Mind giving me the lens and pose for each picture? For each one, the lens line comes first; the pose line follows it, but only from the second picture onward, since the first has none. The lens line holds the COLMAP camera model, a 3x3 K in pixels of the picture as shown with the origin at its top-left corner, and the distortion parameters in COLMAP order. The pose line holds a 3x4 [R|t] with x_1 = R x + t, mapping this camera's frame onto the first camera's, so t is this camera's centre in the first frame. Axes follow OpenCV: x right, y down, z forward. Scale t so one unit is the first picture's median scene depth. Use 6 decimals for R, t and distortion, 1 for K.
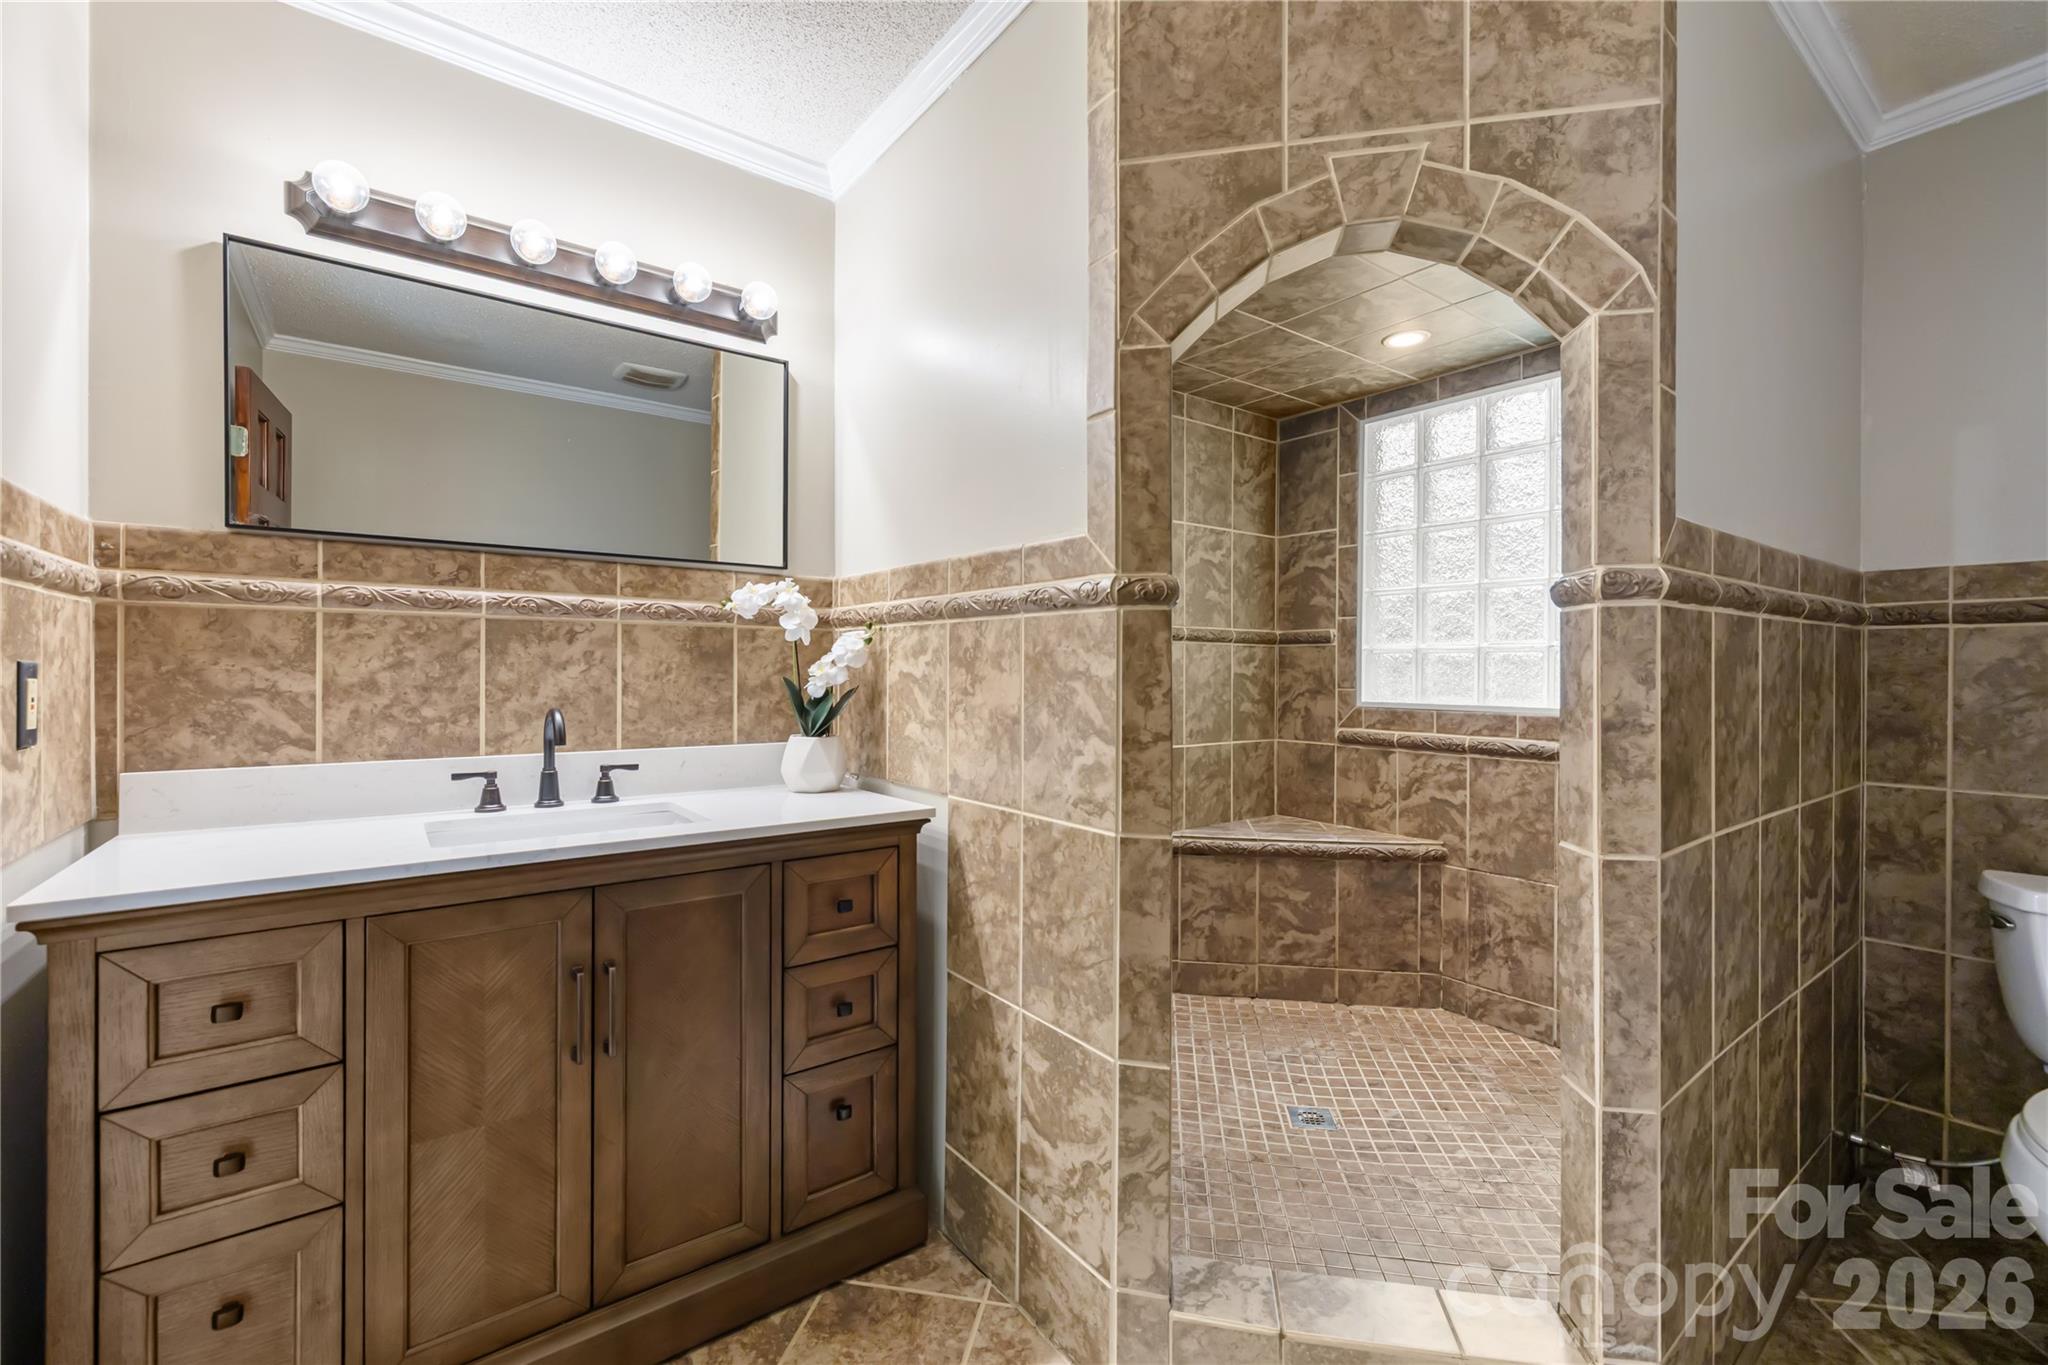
lens RADIAL K [[860.3, 0, 1026.1], [0, 860.3, 677.5], [0, 0, 1]] dist [0.002765, 0.000168]
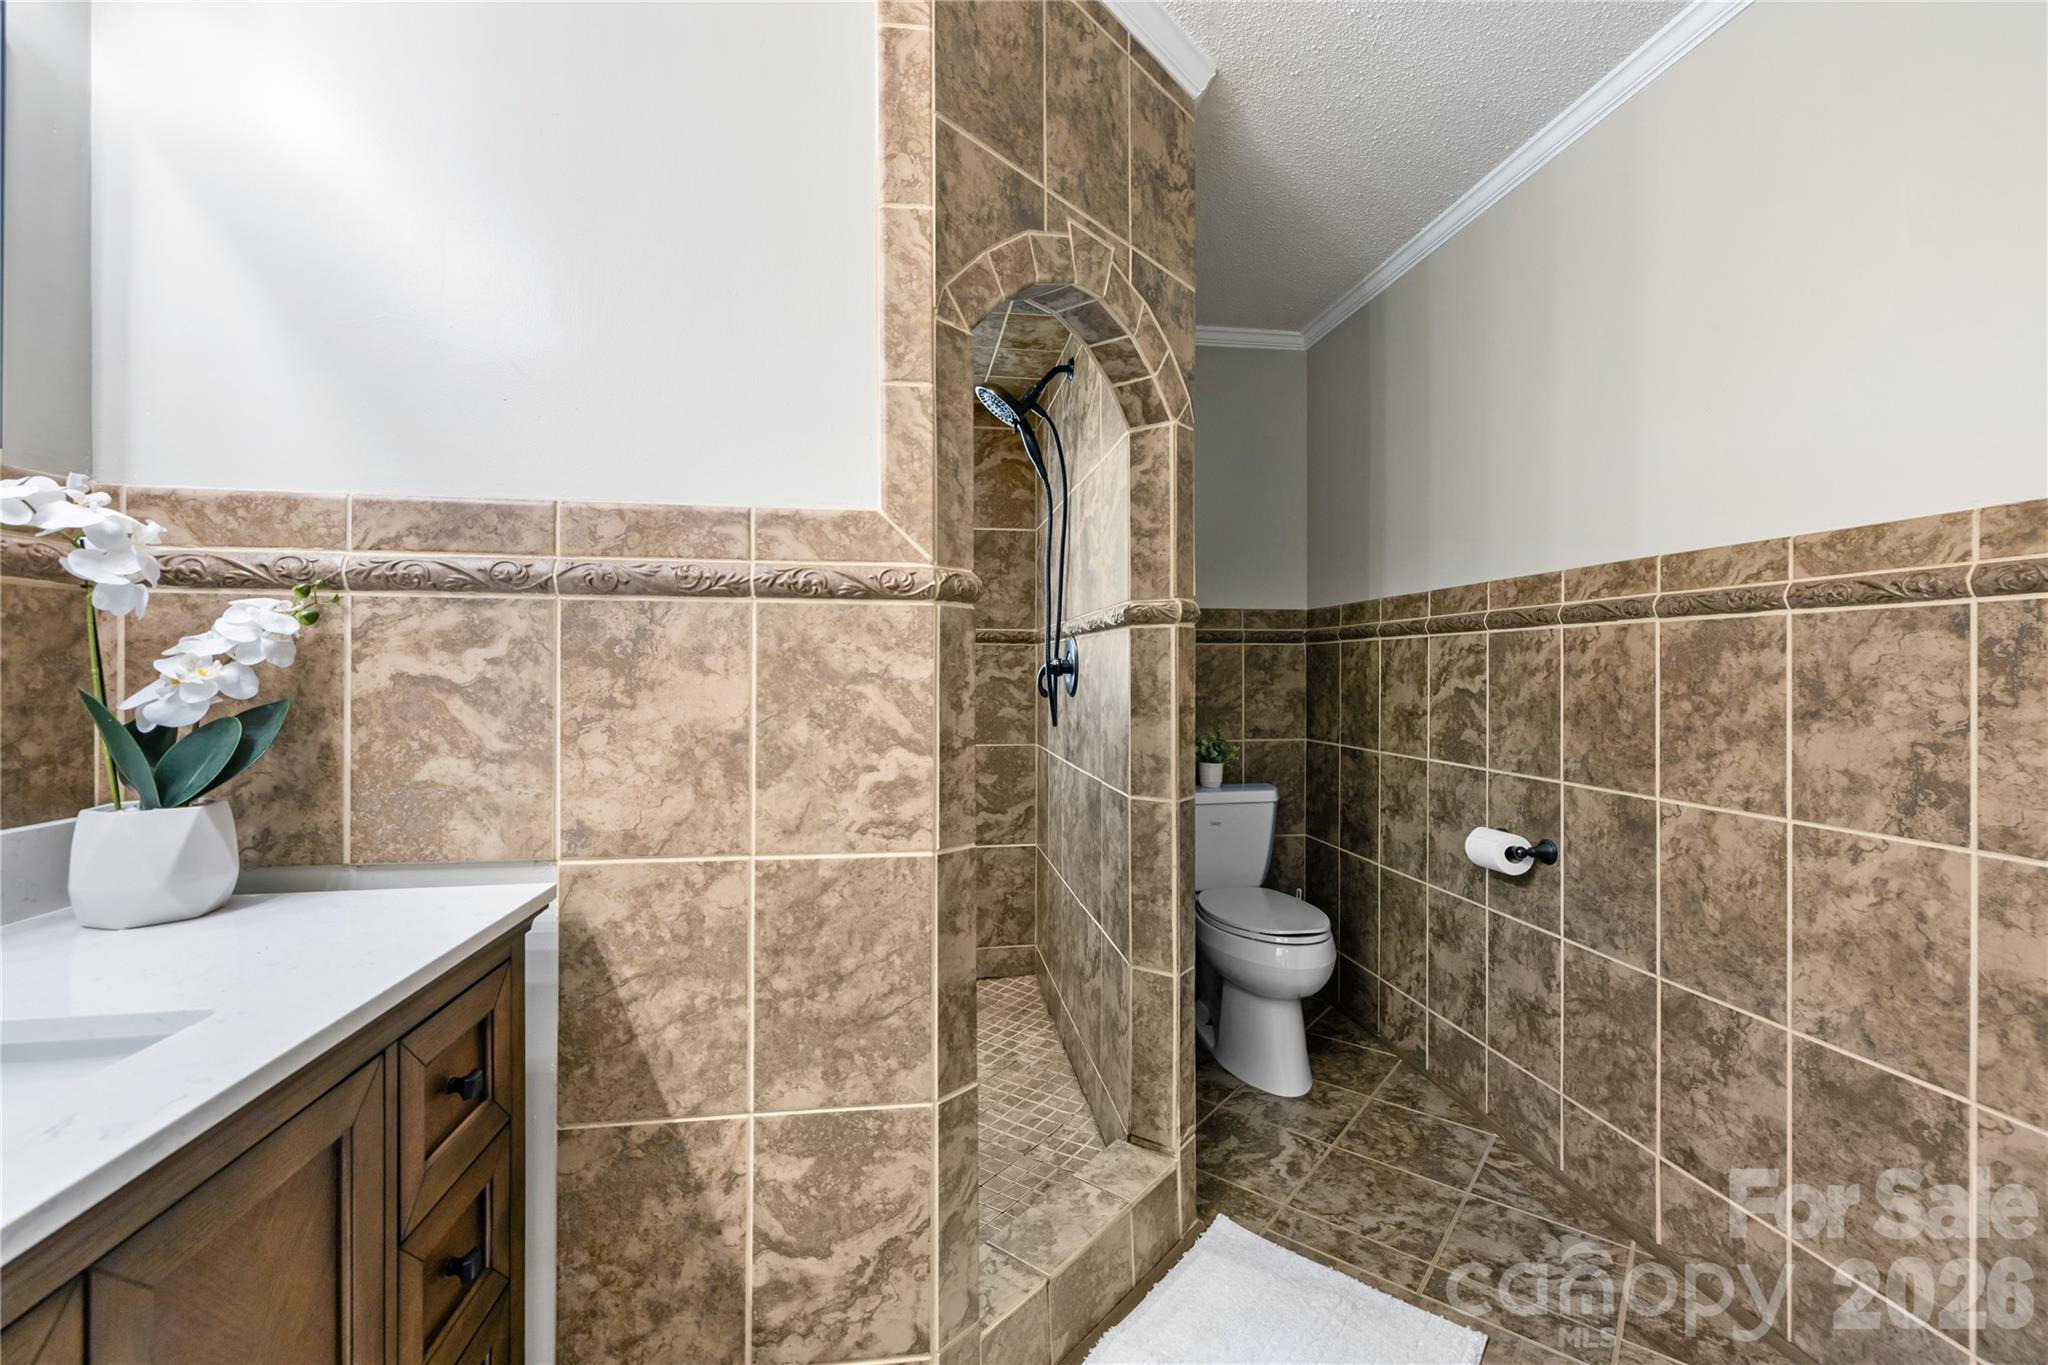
lens RADIAL K [[860.3, 0, 1030.9], [0, 860.3, 676.5], [0, 0, 1]] dist [0.002765, 0.000168]
pose [[0.480959, -0.006984, 0.876716, -0.616884], [0.007404, 0.999965, 0.003904, -0.005998], [-0.876712, 0.004614, 0.480993, 0.457804]]
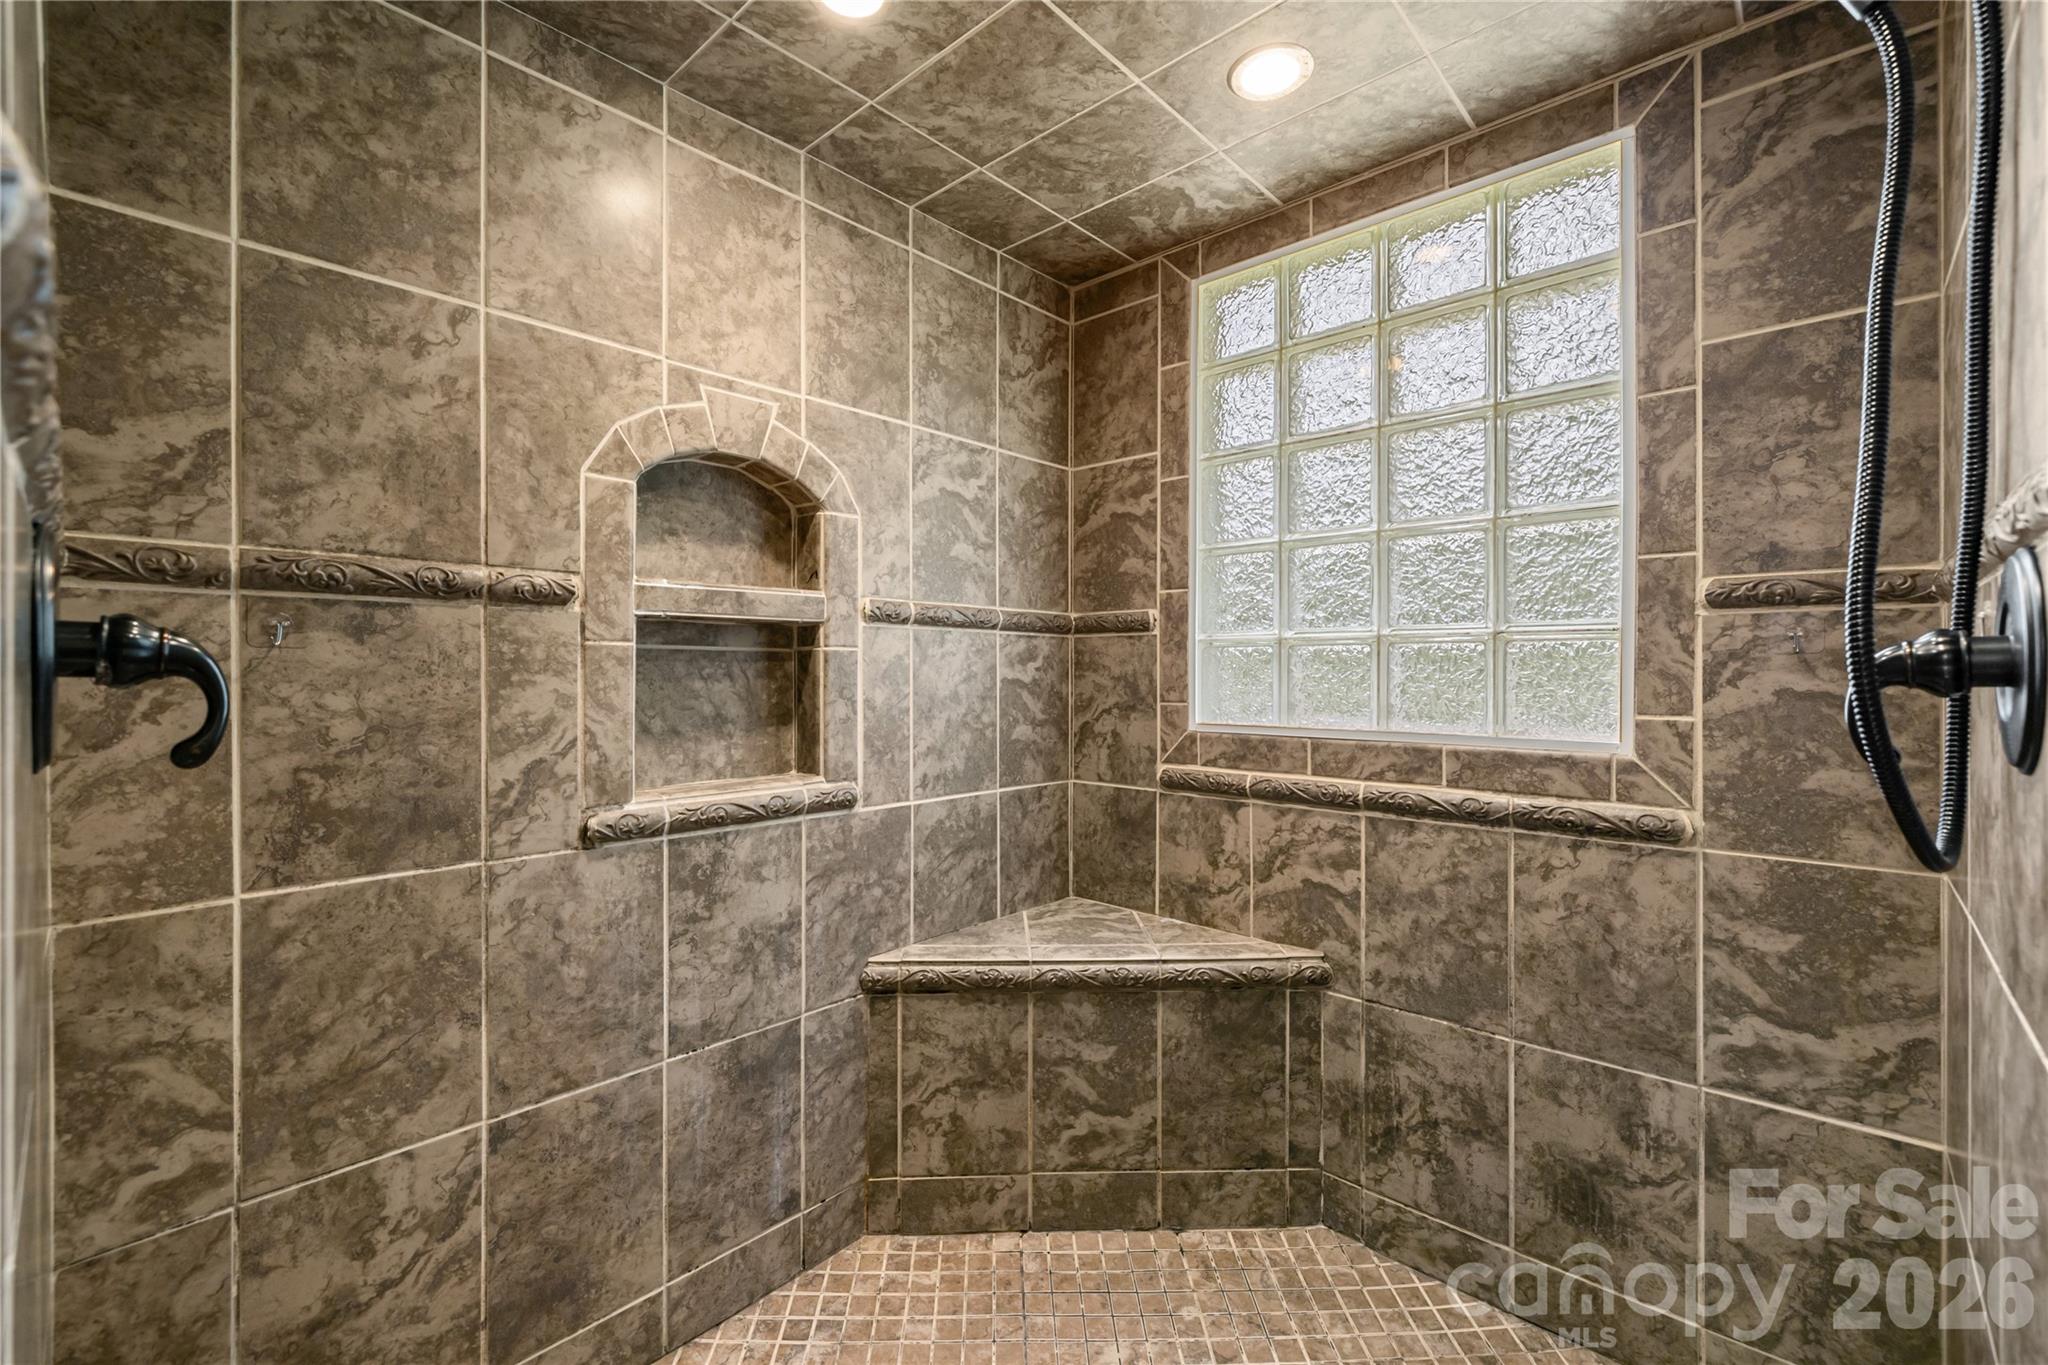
lens RADIAL K [[860.3, 0, 1029.1], [0, 860.3, 678.4], [0, 0, 1]] dist [0.002765, 0.000168]
pose [[0.983186, -0.004449, 0.182555, 0.158381], [0.004807, 0.999987, -0.001519, -0.004657], [-0.182545, 0.002371, 0.983195, 0.412074]]
